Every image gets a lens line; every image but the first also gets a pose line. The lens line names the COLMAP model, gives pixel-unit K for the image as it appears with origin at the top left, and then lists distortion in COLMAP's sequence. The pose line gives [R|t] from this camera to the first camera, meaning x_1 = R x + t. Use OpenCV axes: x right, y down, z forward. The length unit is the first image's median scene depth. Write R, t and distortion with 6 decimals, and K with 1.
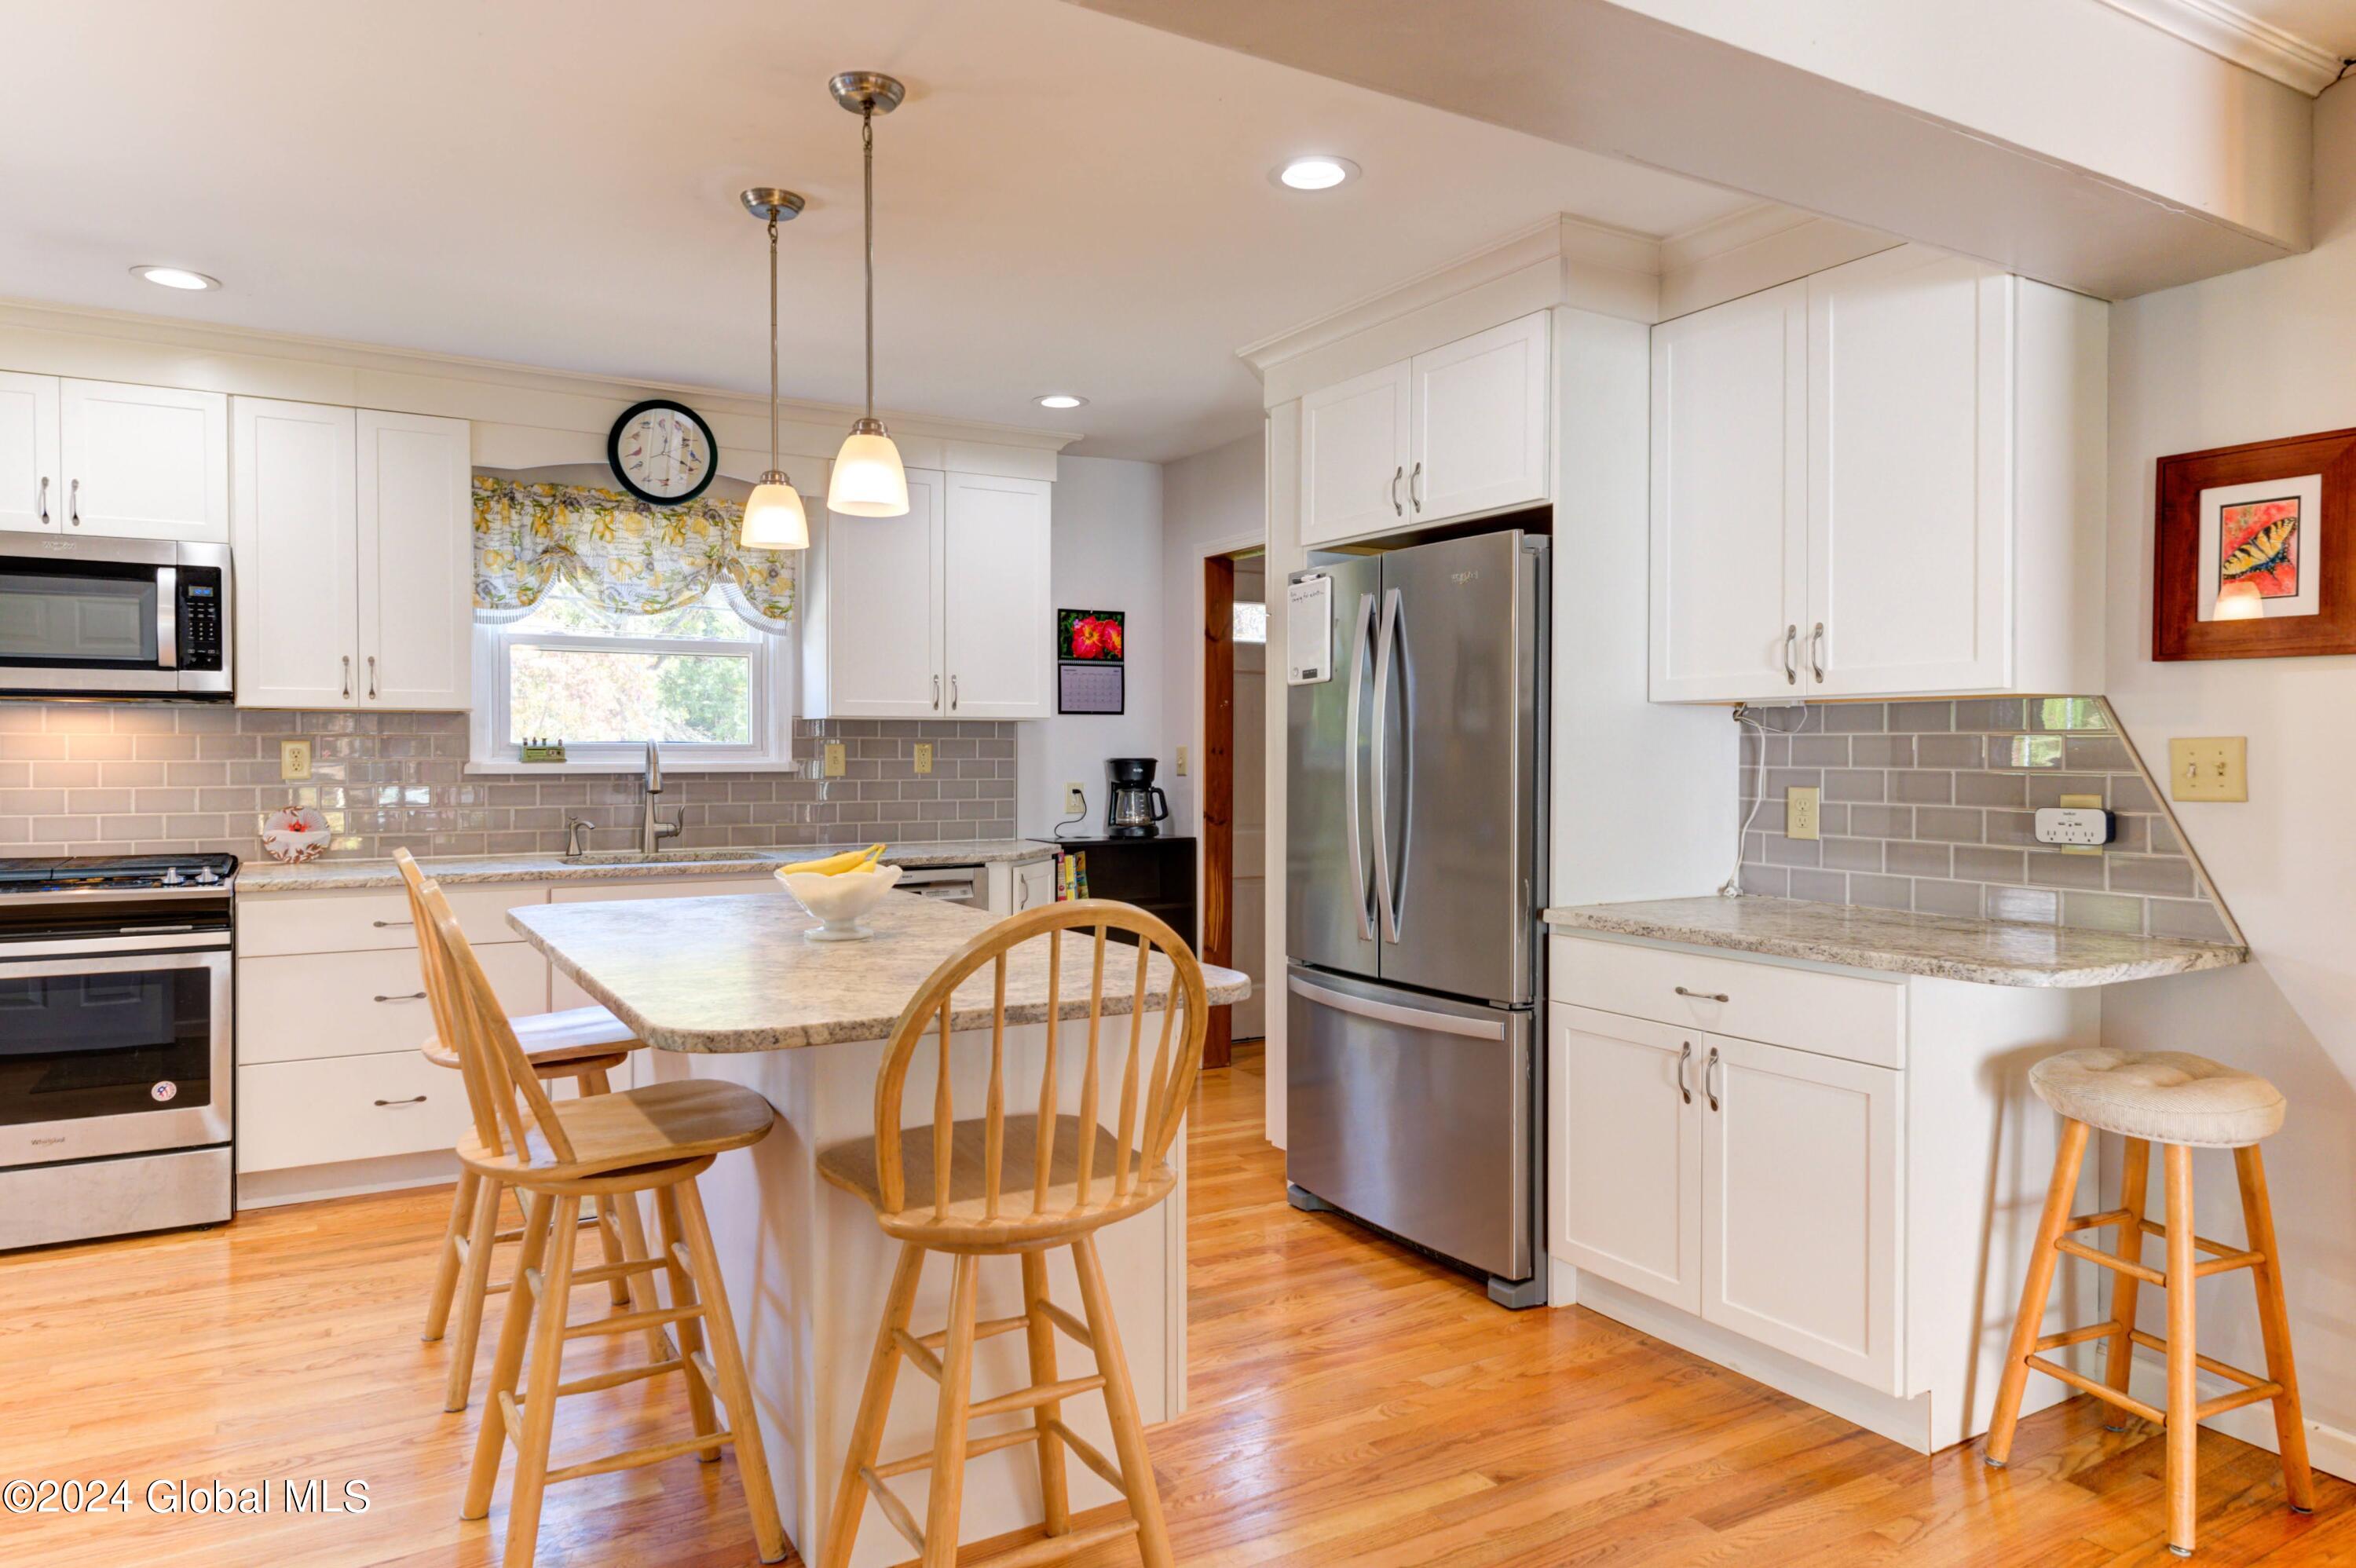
lens RADIAL K [[1456.2, 0, 1178.1], [0, 1456.2, 760.9], [0, 0, 1]] dist [0.007428, 0.001643]
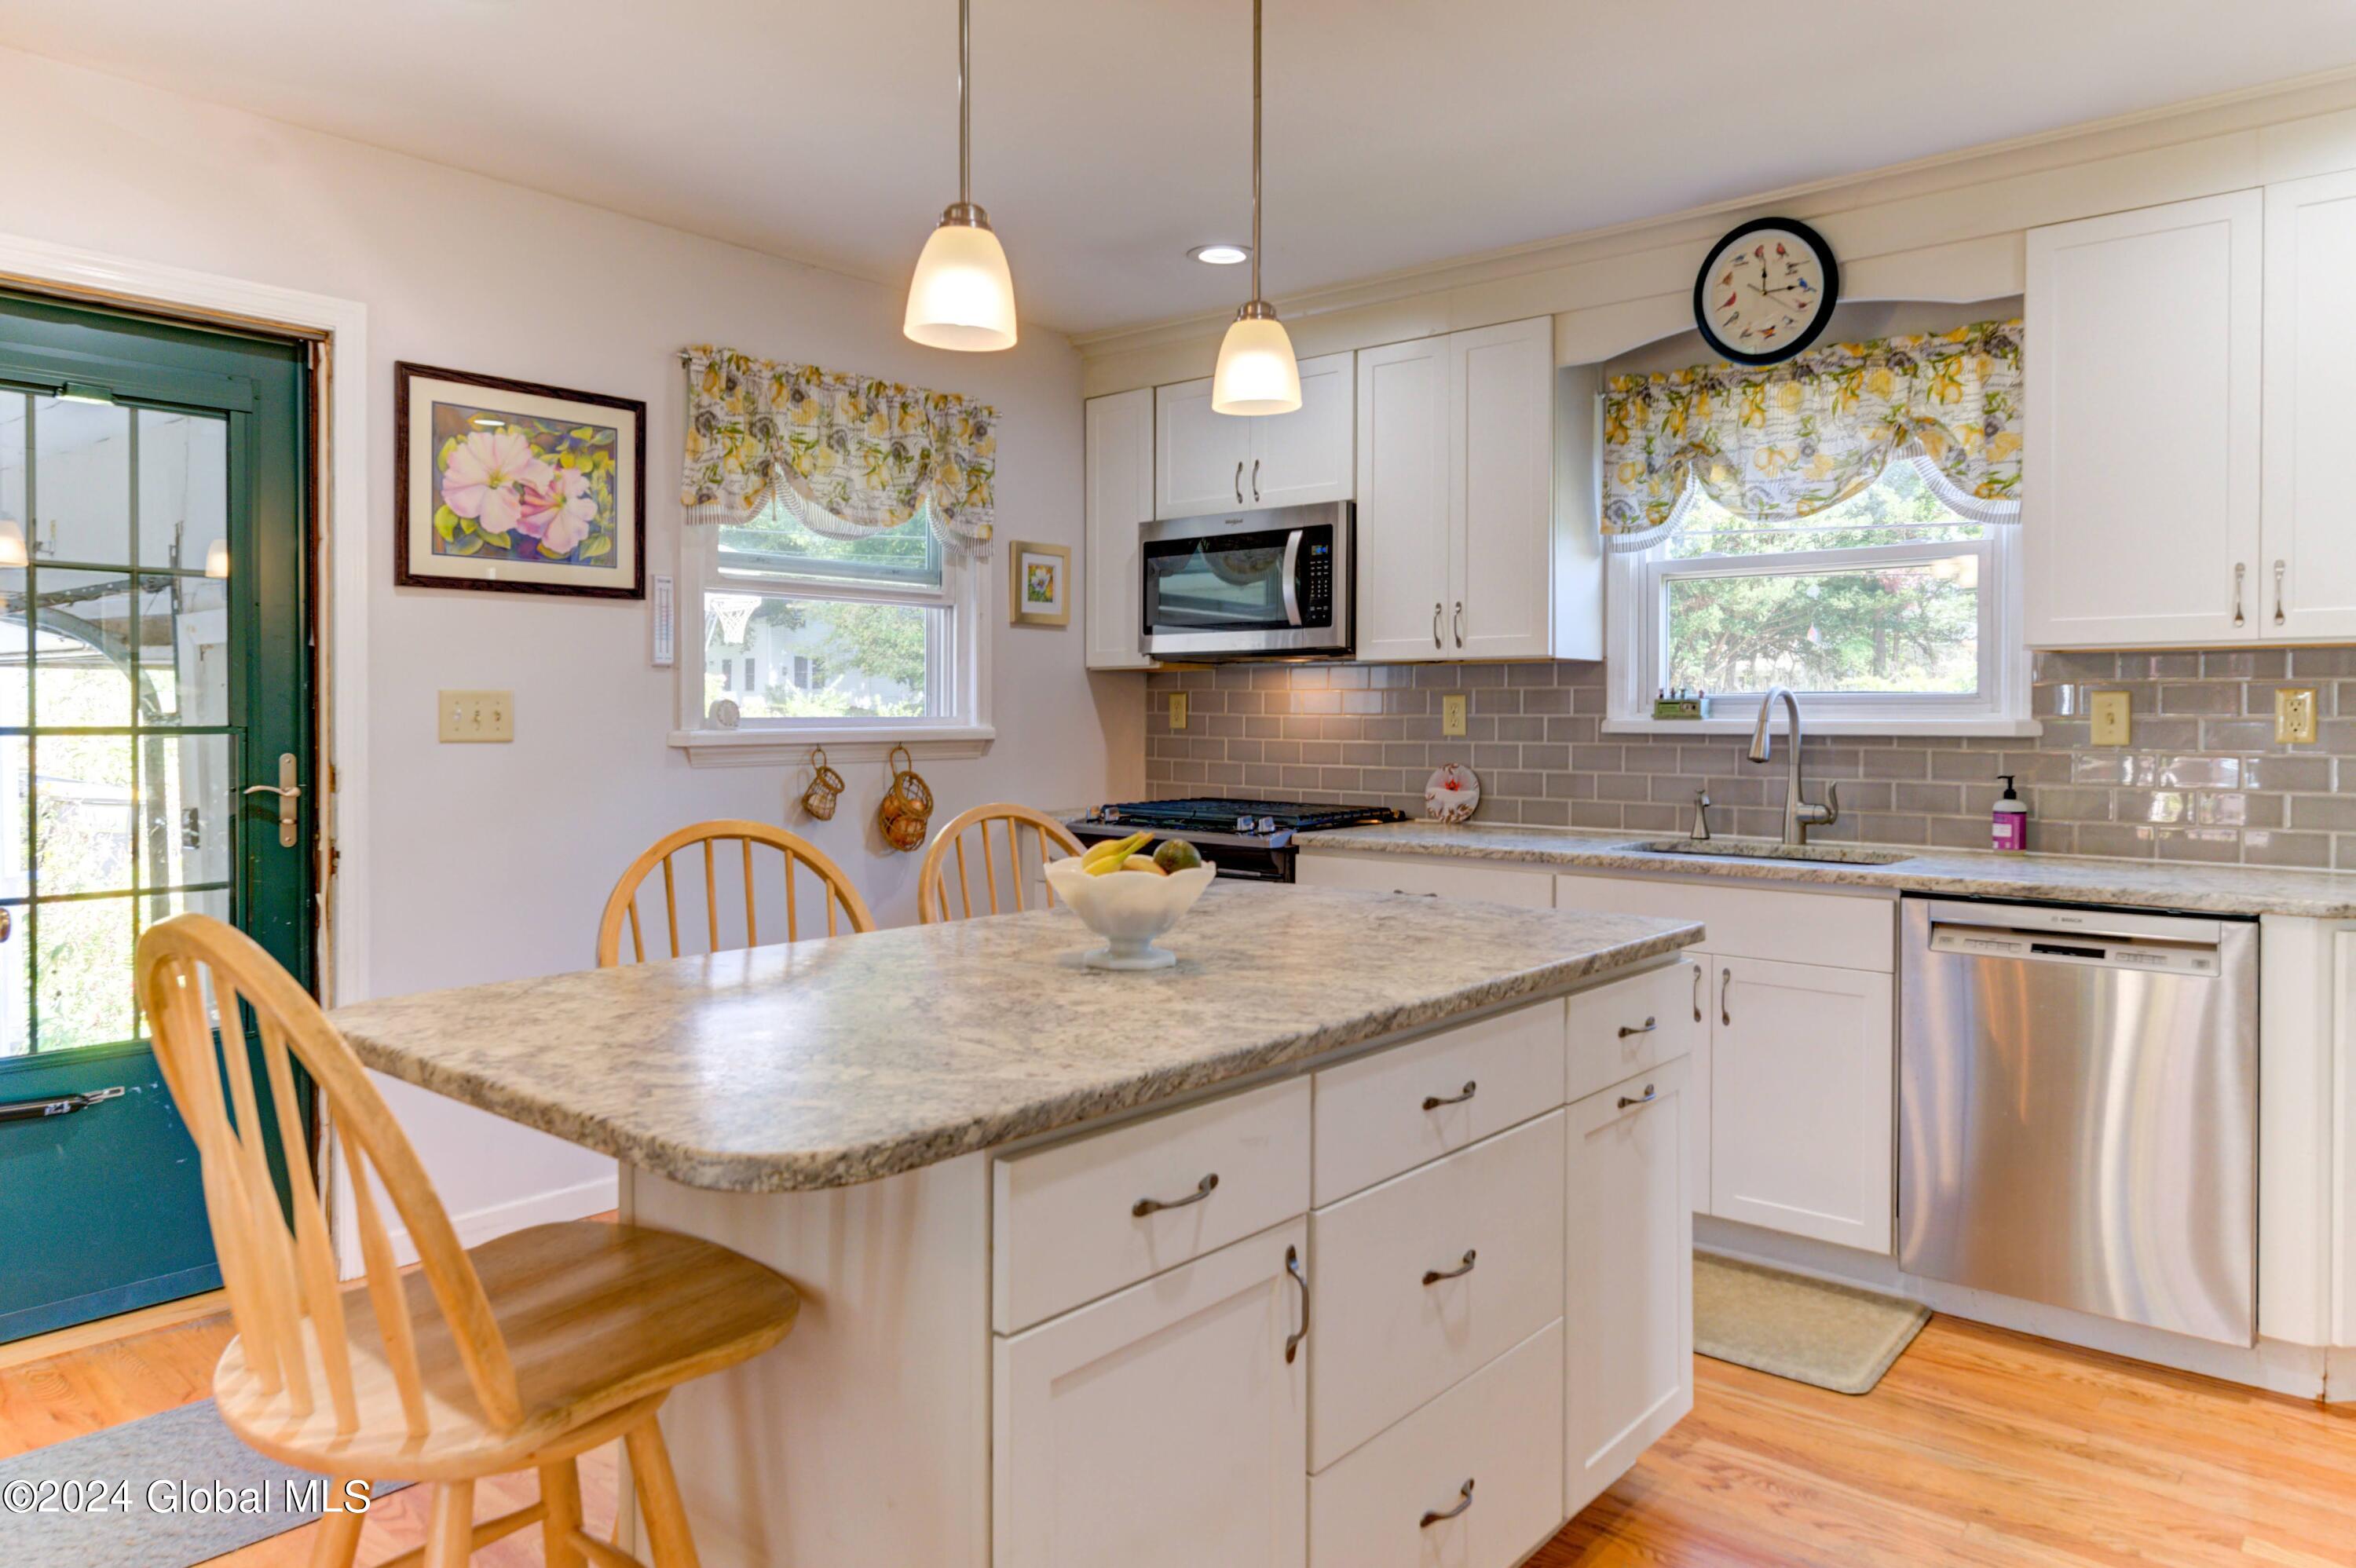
lens RADIAL K [[1548.0, 0, 1222.0], [0, 1548.0, 726.0], [0, 0, 1]] dist [0.012365, -0.001025]
pose [[0.340171, 0.006509, -0.940341, 0.281378], [-0.007033, 0.999966, 0.004378, 0.002709], [0.940337, 0.005124, 0.340205, 0.487191]]
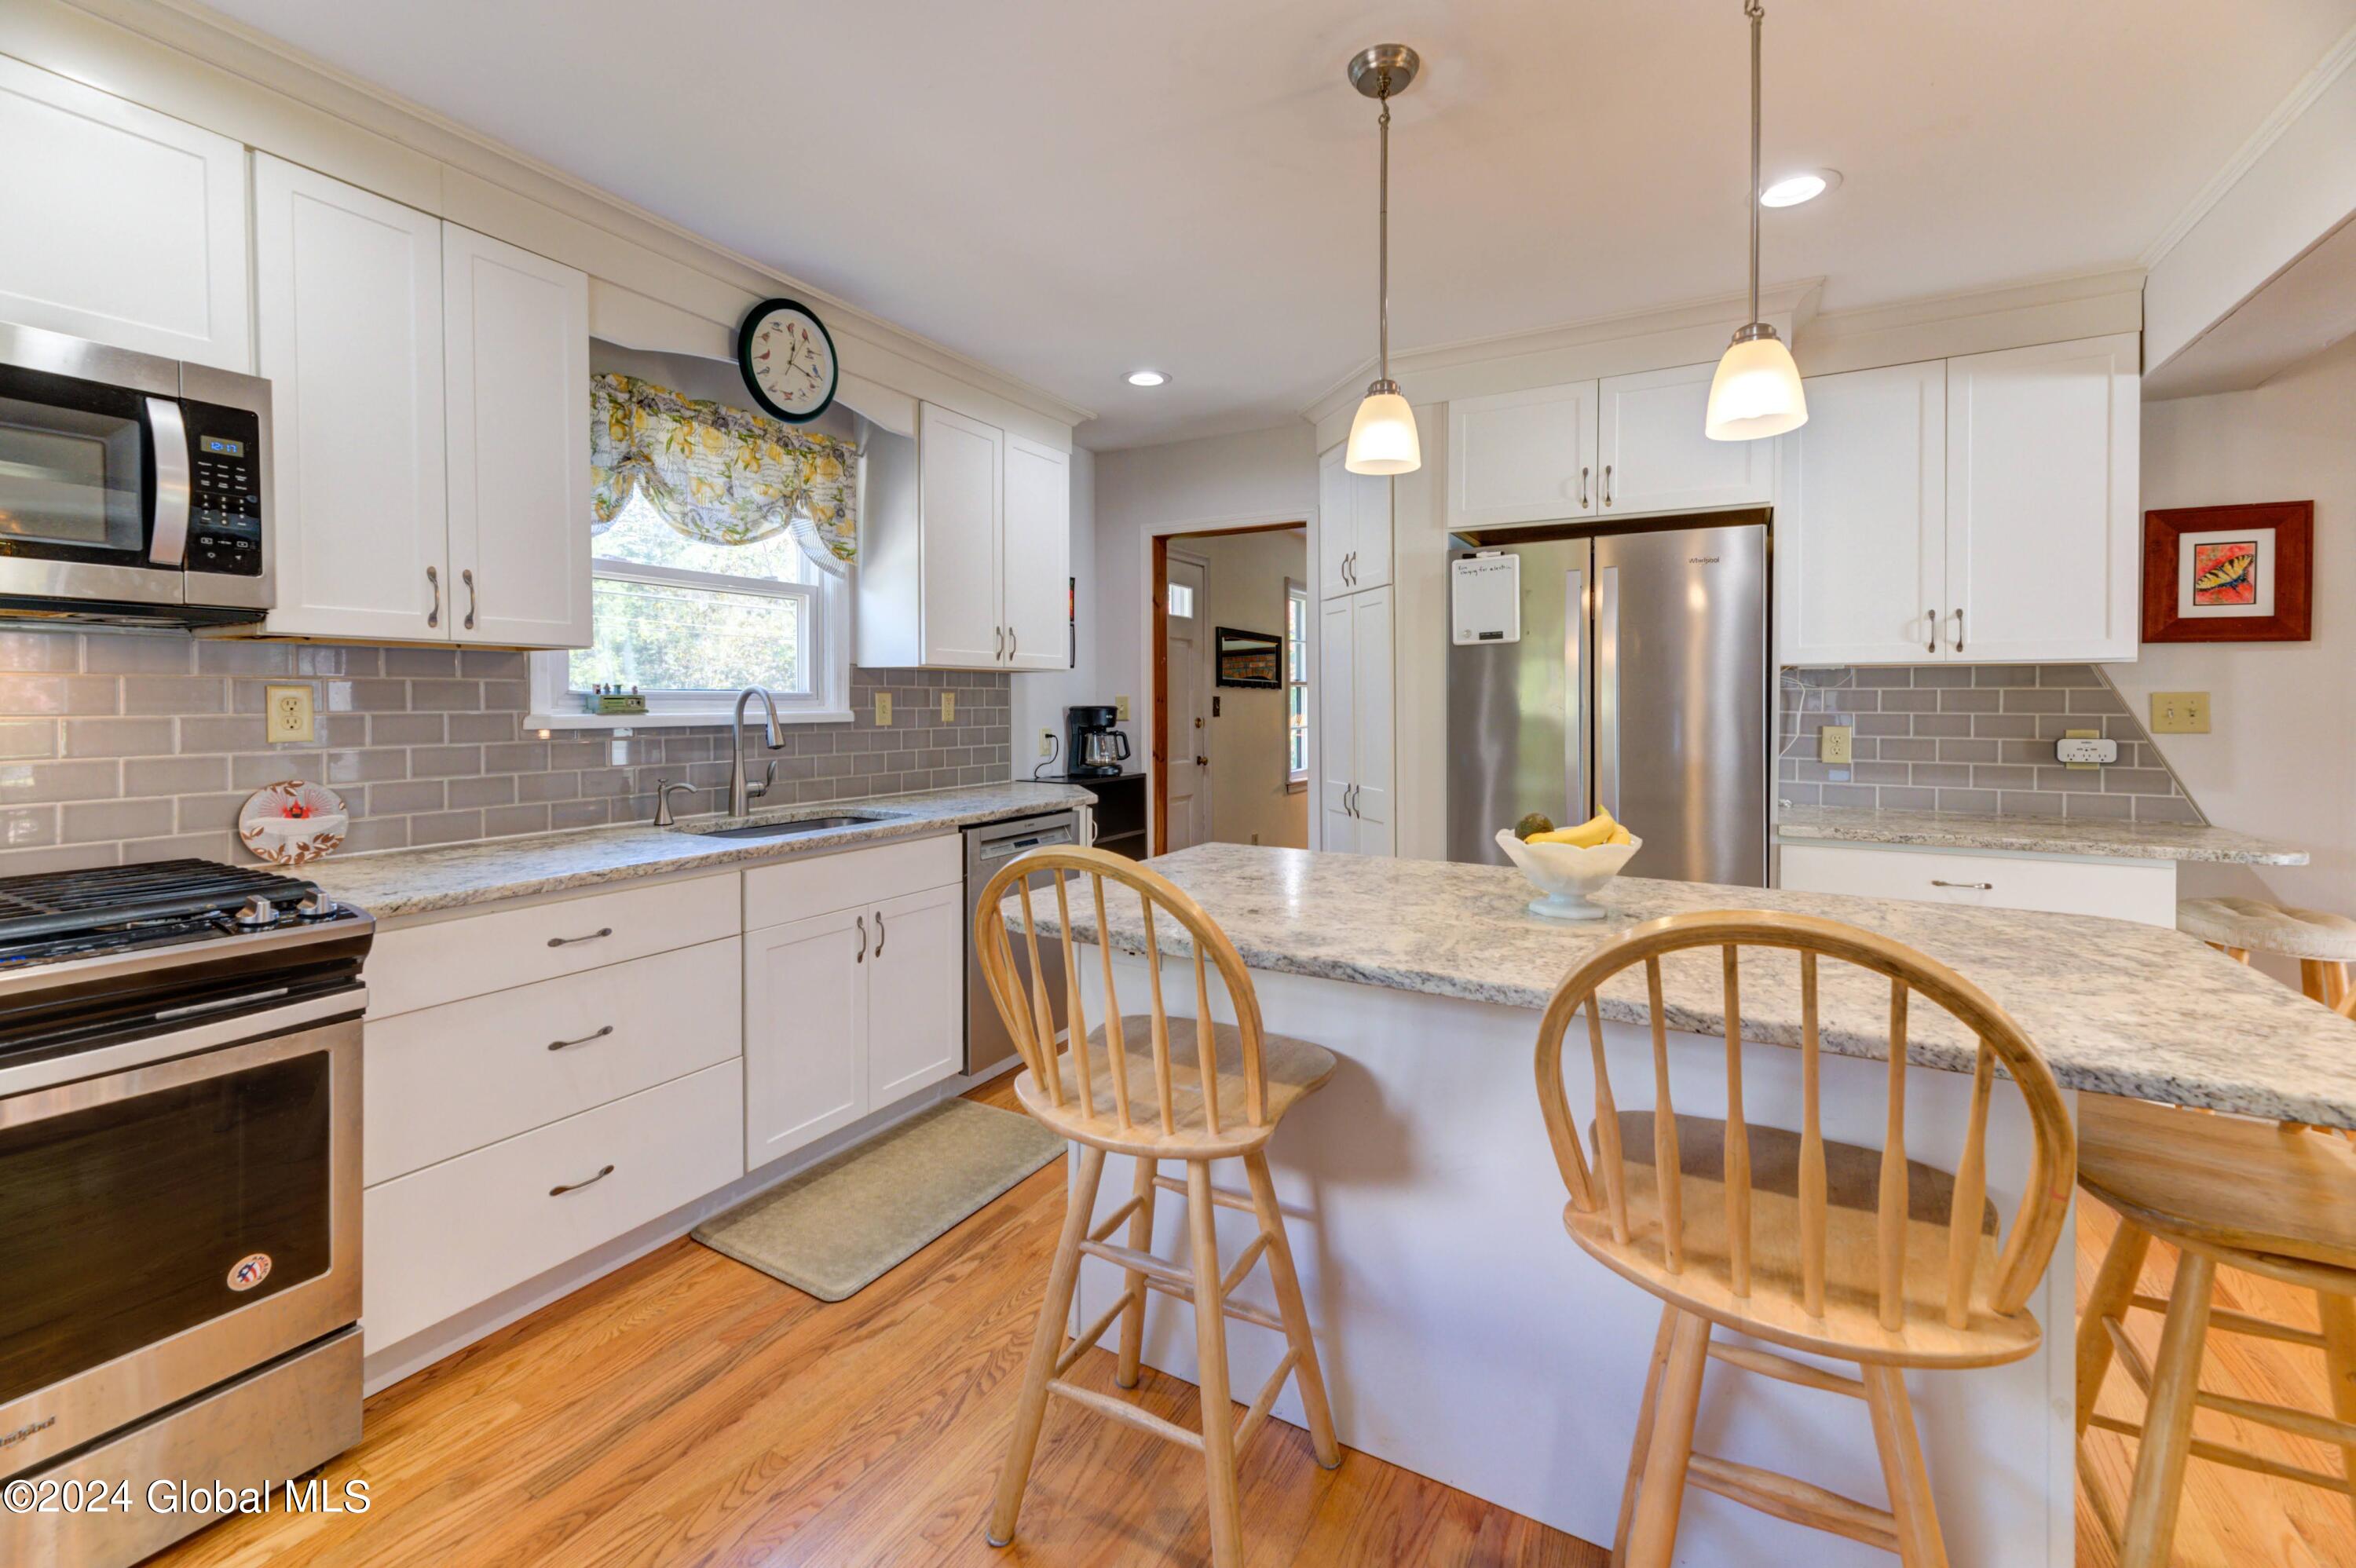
lens RADIAL K [[986.0, 0, 1168.1], [0, 986.0, 707.8], [0, 0, 1]] dist [0.003659, -0.000242]
pose [[0.867629, -0.004605, 0.497191, -0.452752], [0.002896, 0.999987, 0.004208, -0.004100], [-0.497204, -0.002211, 0.867631, 0.369455]]
